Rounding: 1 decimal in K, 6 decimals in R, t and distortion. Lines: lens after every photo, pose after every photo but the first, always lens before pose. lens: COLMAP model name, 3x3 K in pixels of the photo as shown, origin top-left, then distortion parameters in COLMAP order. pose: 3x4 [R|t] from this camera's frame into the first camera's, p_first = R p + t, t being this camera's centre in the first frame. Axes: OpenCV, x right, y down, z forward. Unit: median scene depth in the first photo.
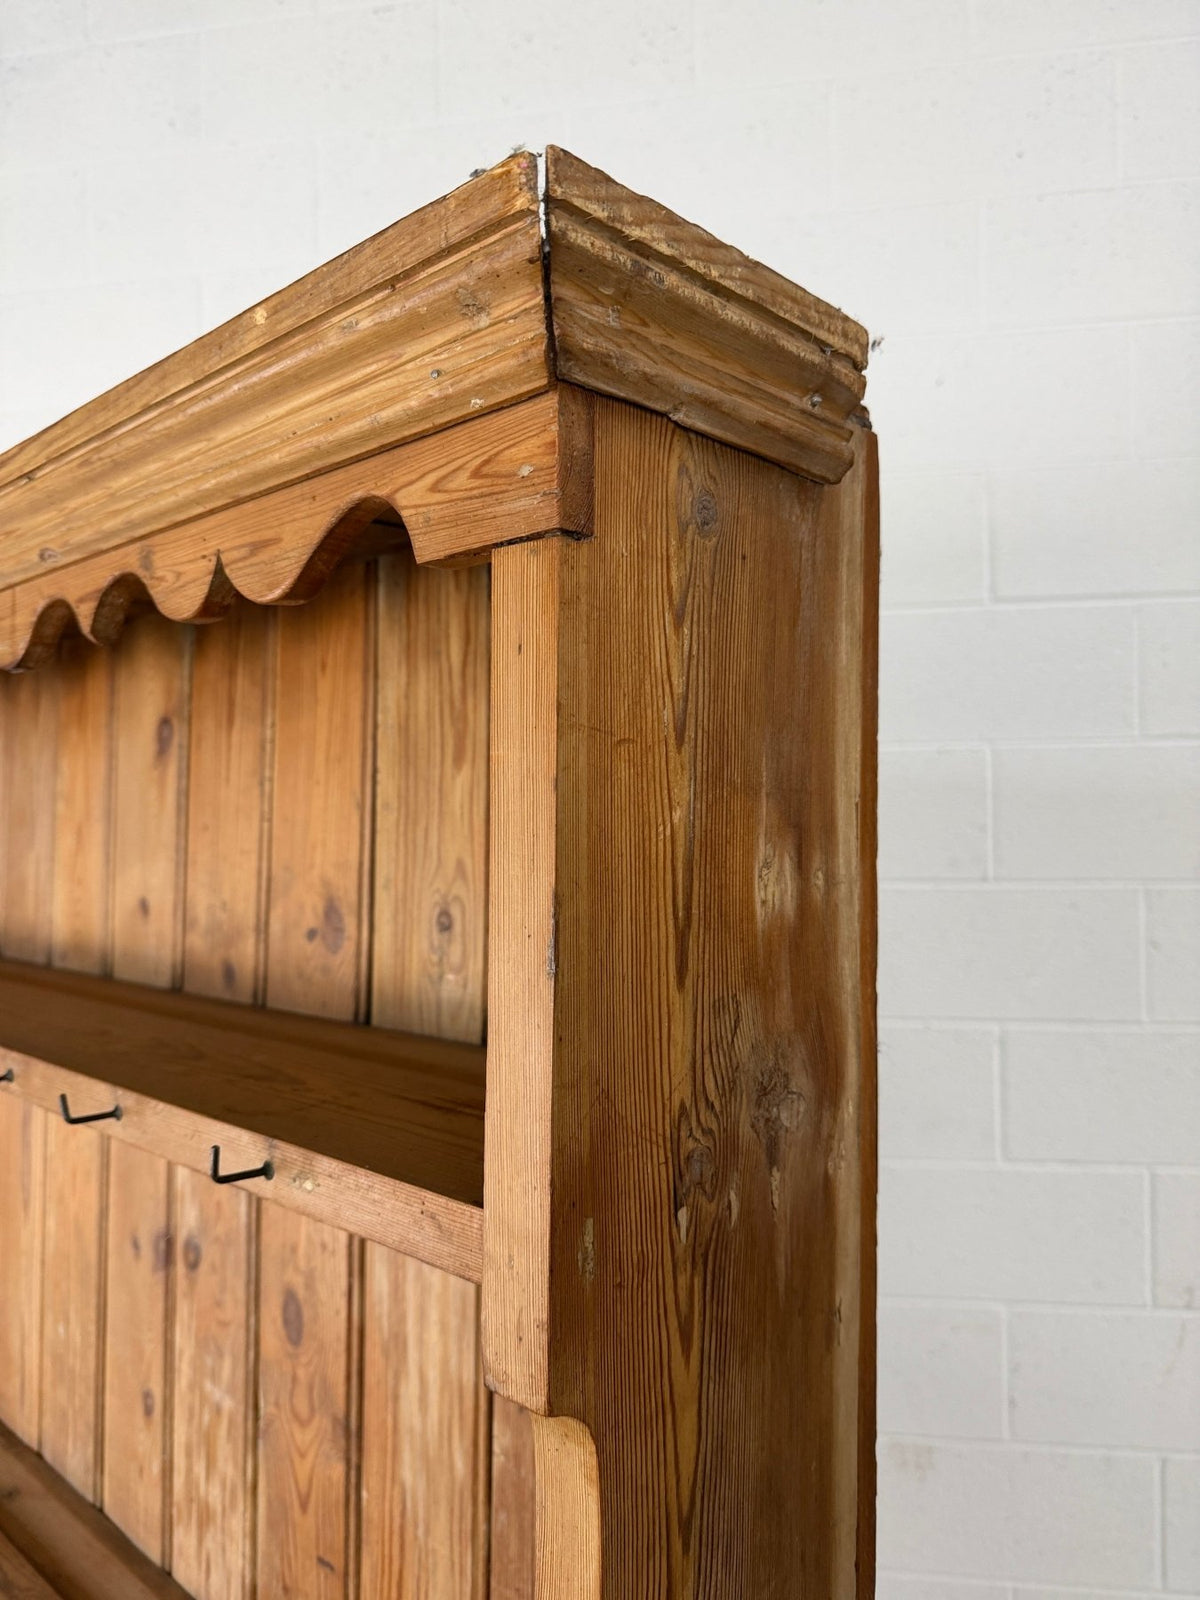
lens RADIAL K [[1137.5, 0, 602.2], [0, 1137.5, 809.3], [0, 0, 1]] dist [0.058225, -0.081325]
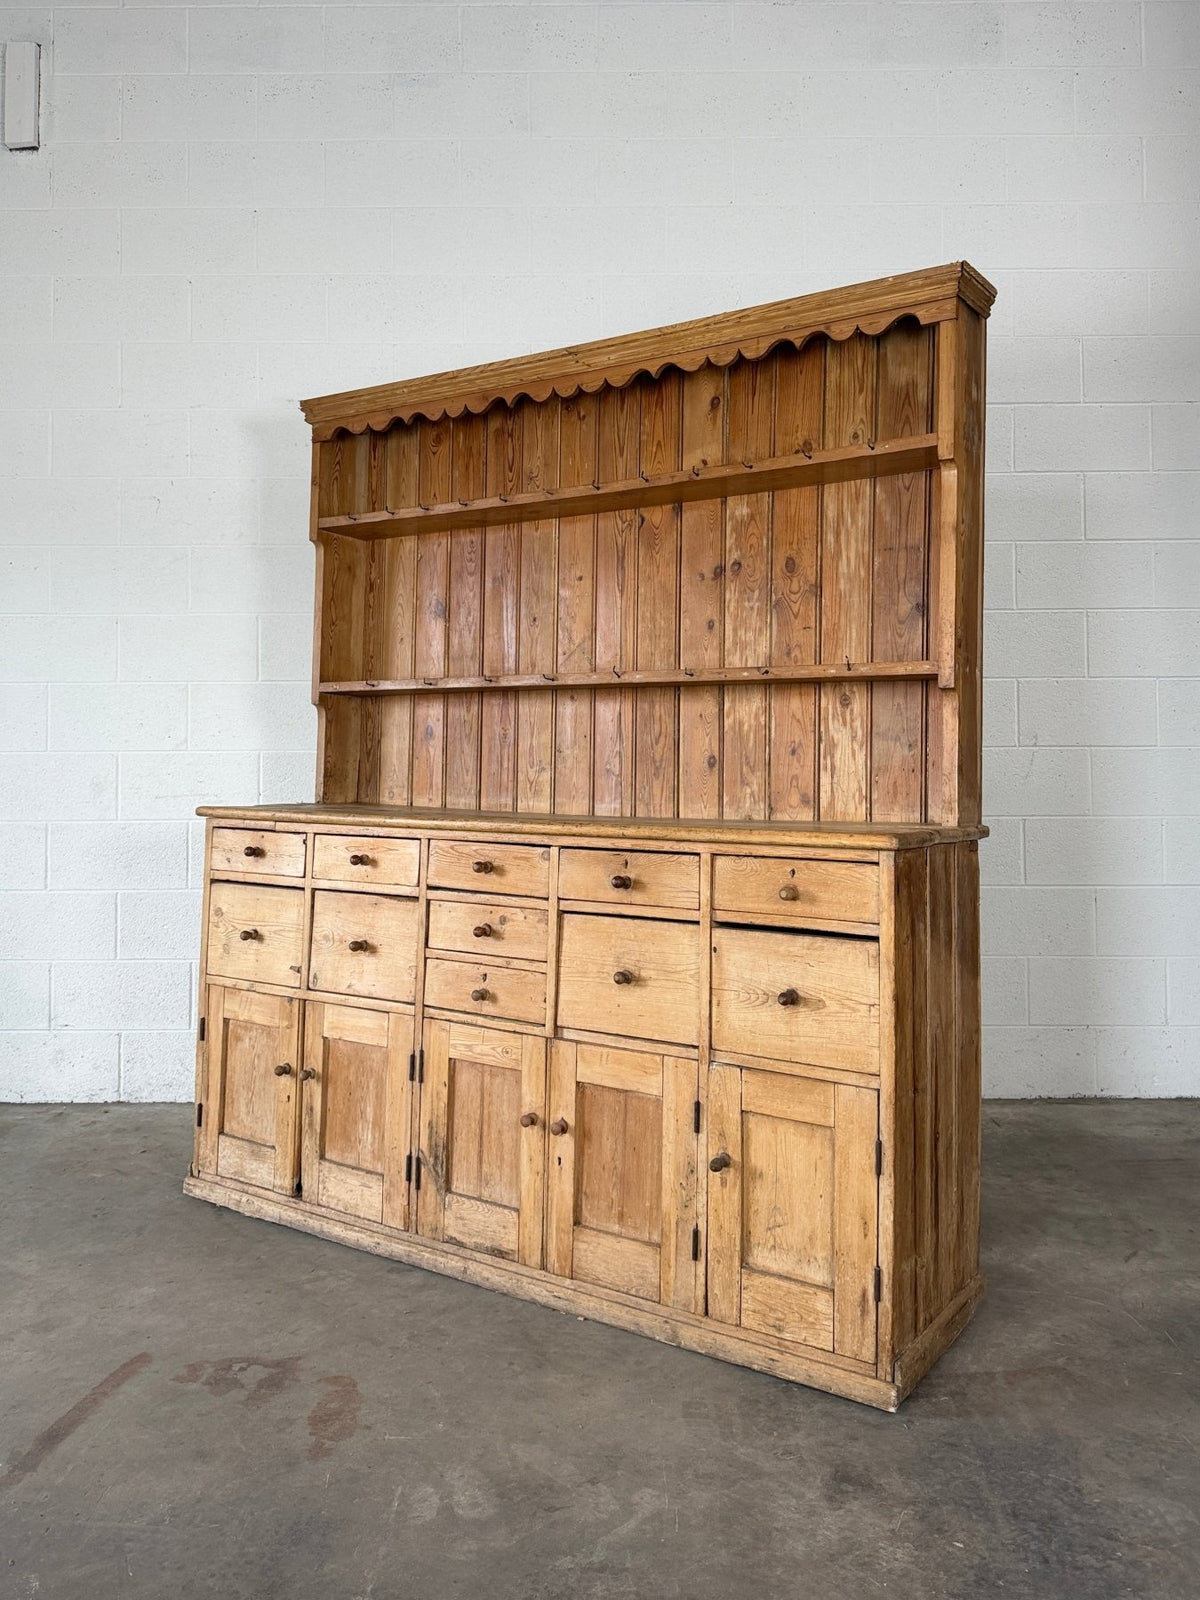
lens RADIAL K [[1276.5, 0, 598.0], [0, 1276.5, 701.3], [0, 0, 1]] dist [0.084157, -0.147607]
pose [[0.988025, 0.021164, 0.152837, -1.513368], [-0.014760, 0.998970, -0.042914, 1.100679], [-0.153588, 0.040144, 0.987319, -2.823340]]
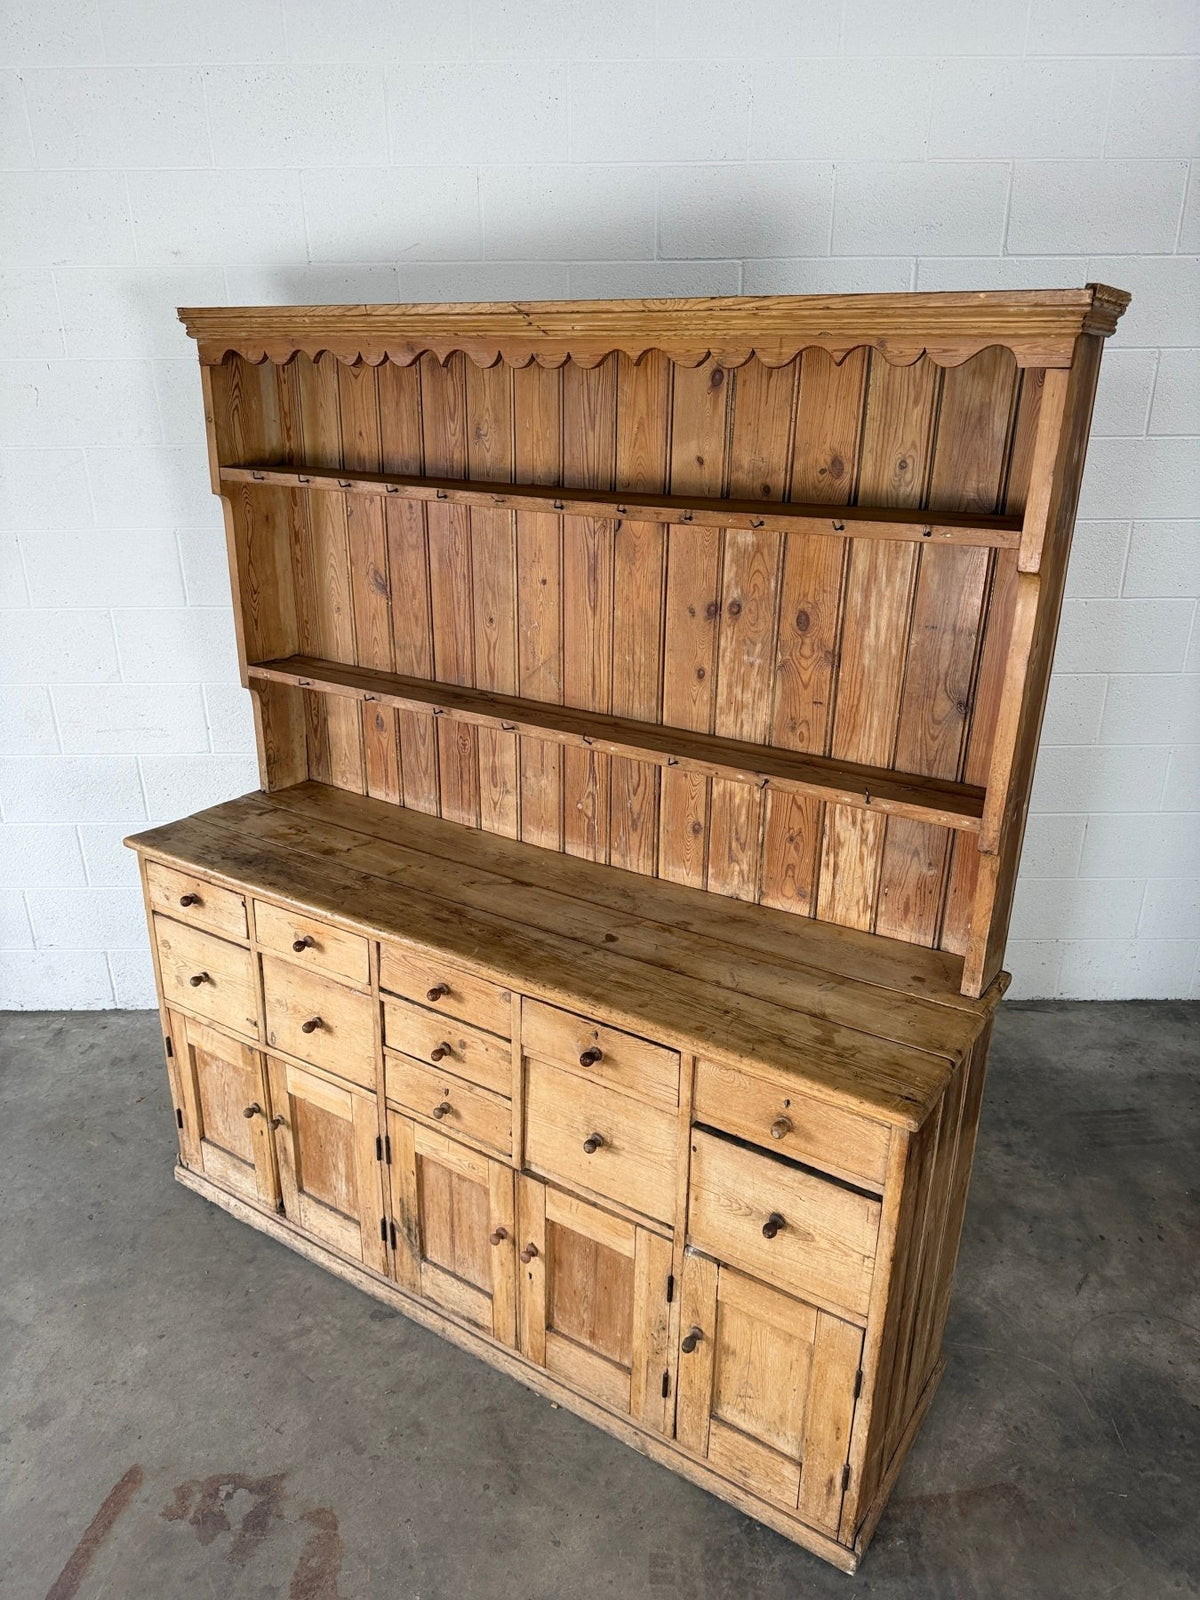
lens RADIAL K [[1137.5, 0, 592.0], [0, 1137.5, 815.7], [0, 0, 1]] dist [0.058225, -0.081325]
pose [[0.987180, -0.051332, 0.151131, -1.289414], [-0.009160, 0.927094, 0.374716, -0.140681], [-0.159348, -0.371297, 0.914739, -1.665516]]
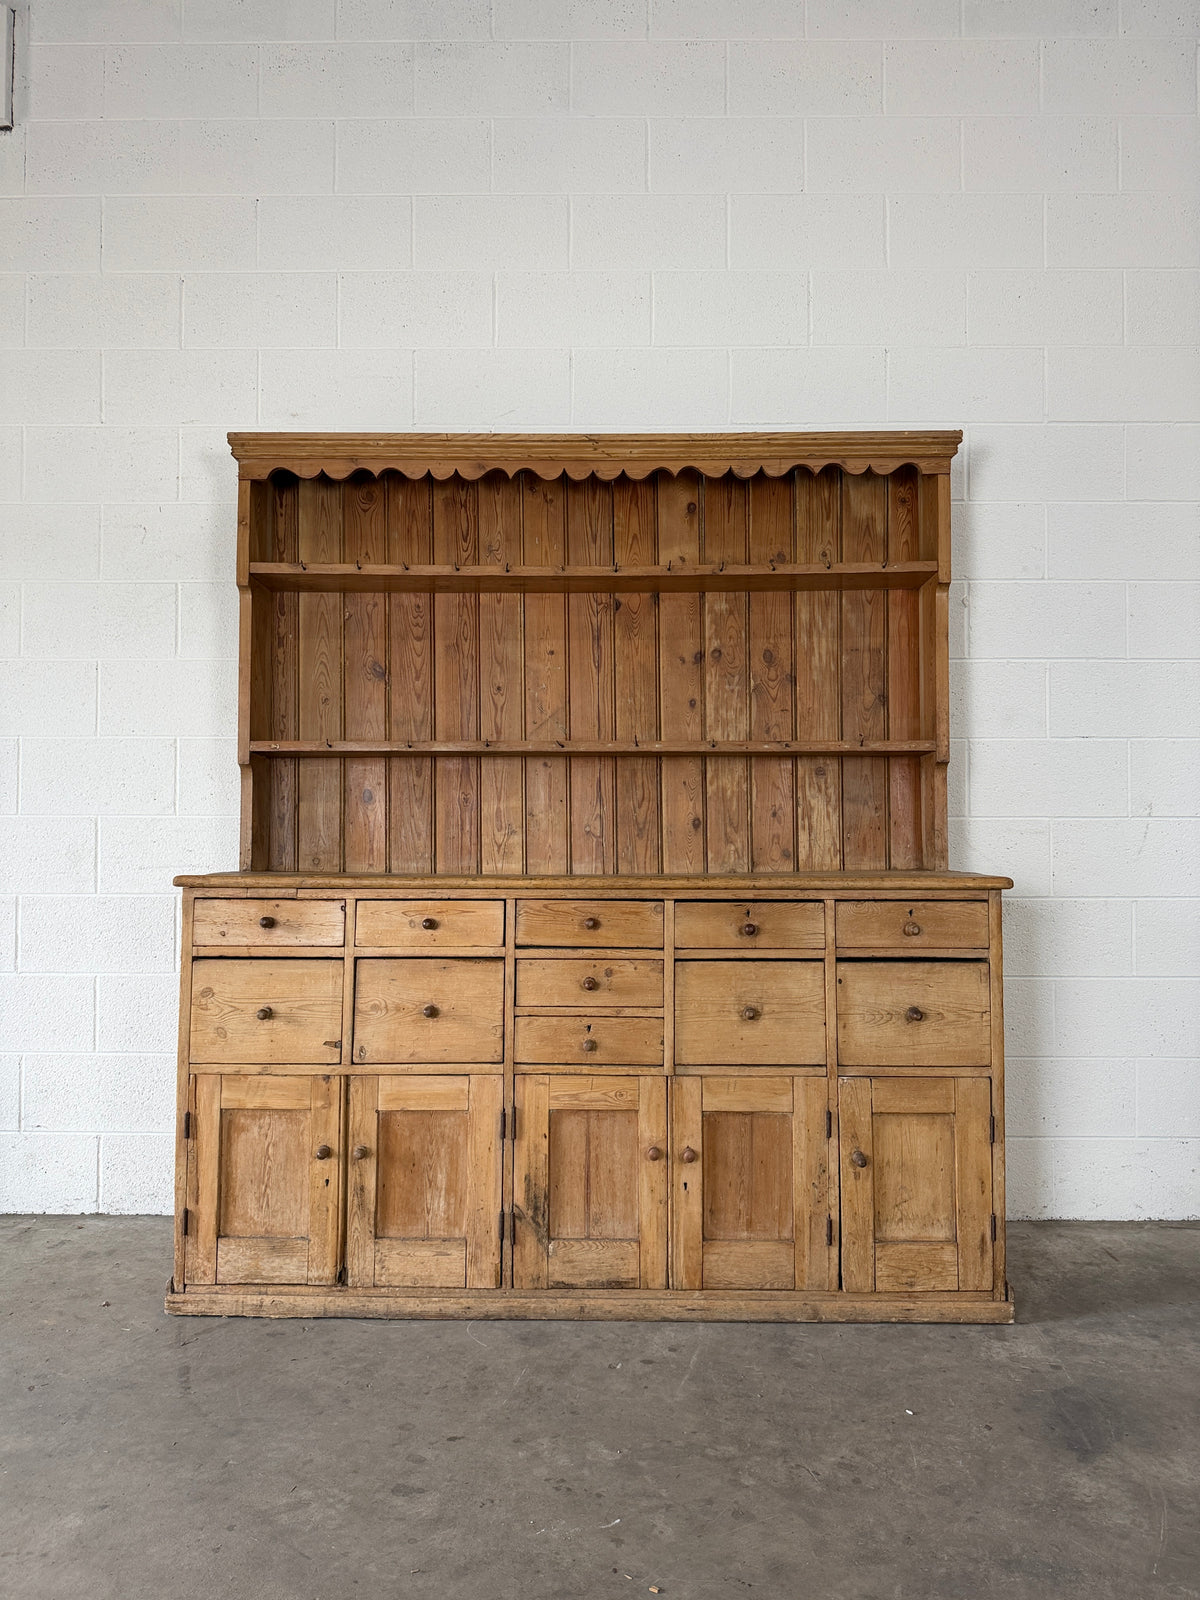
lens RADIAL K [[1137.5, 0, 599.3], [0, 1137.5, 797.1], [0, 0, 1]] dist [0.058225, -0.081325]
pose [[0.743900, 0.029934, 0.667620, -3.605412], [-0.007660, 0.999313, -0.036271, 1.171328], [-0.668247, 0.021868, 0.743618, -1.655027]]
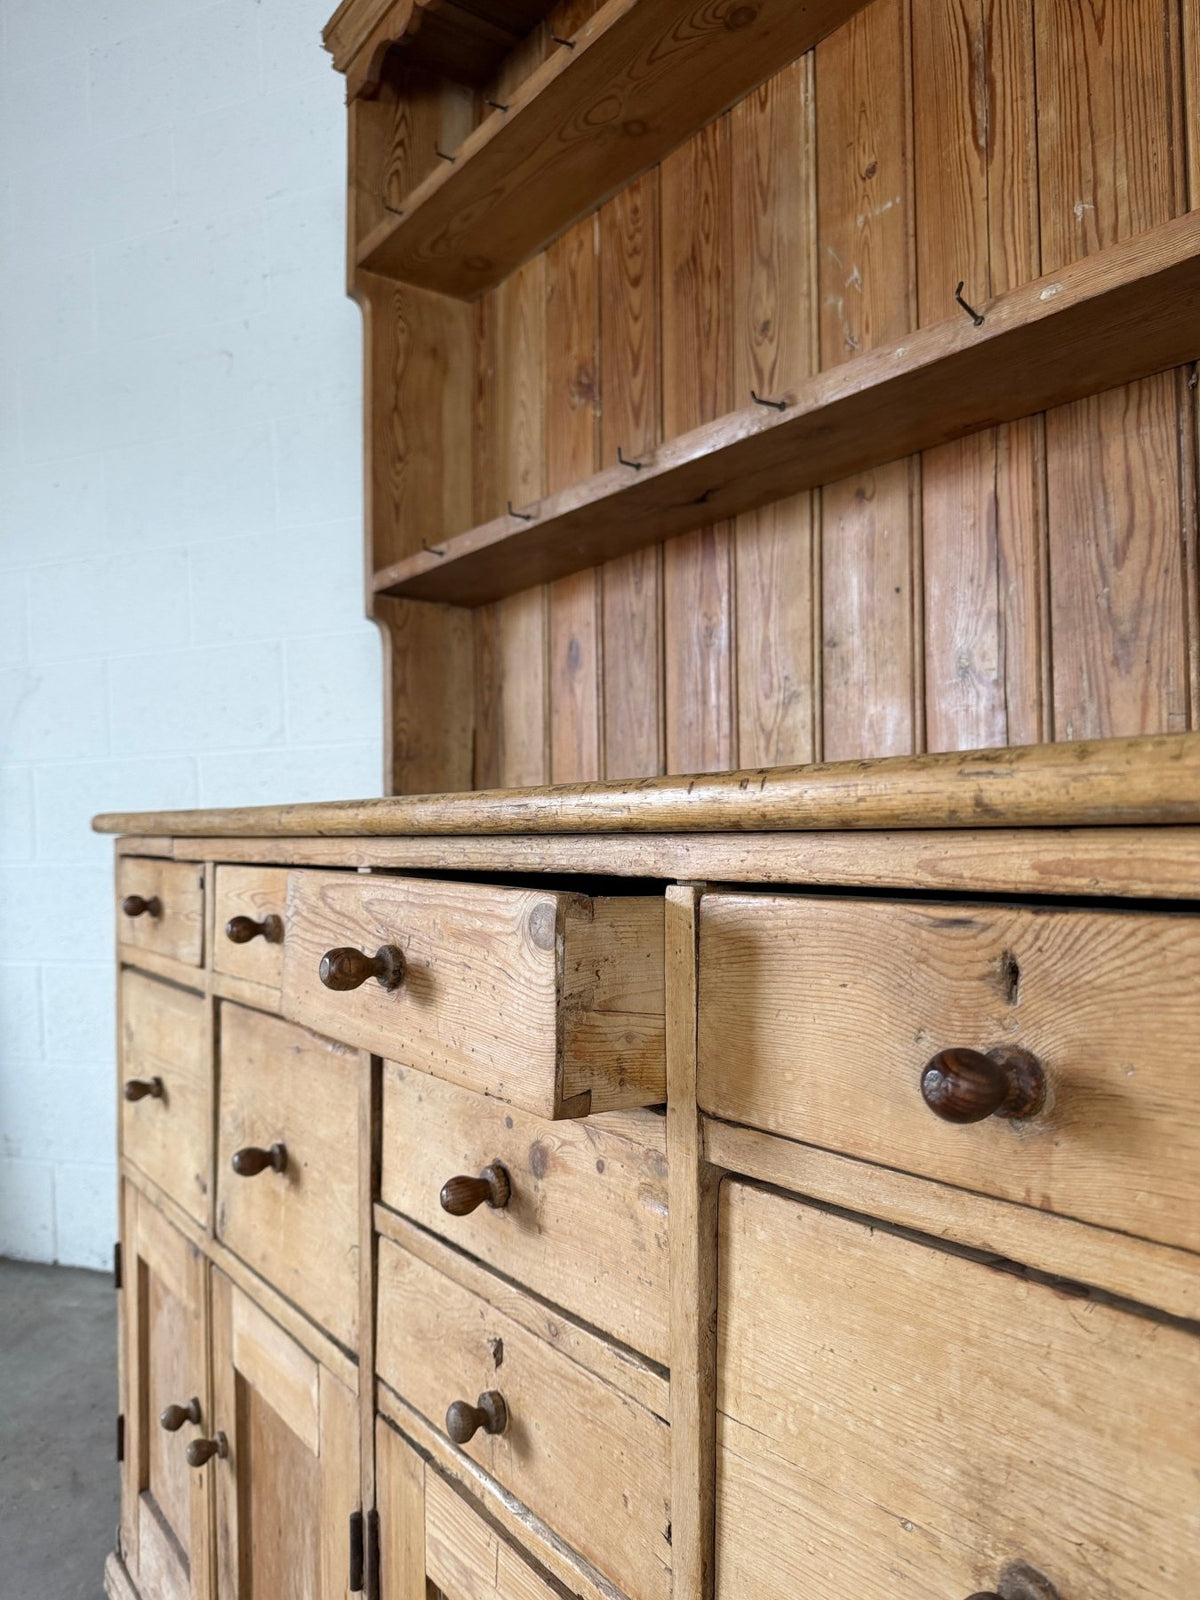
lens RADIAL K [[1137.5, 0, 592.8], [0, 1137.5, 811.4], [0, 0, 1]] dist [0.058225, -0.081325]
pose [[0.980579, -0.021016, -0.194997, -0.974828], [0.020993, 0.999777, -0.002188, 1.312723], [0.194999, -0.001948, 0.980801, 0.084897]]
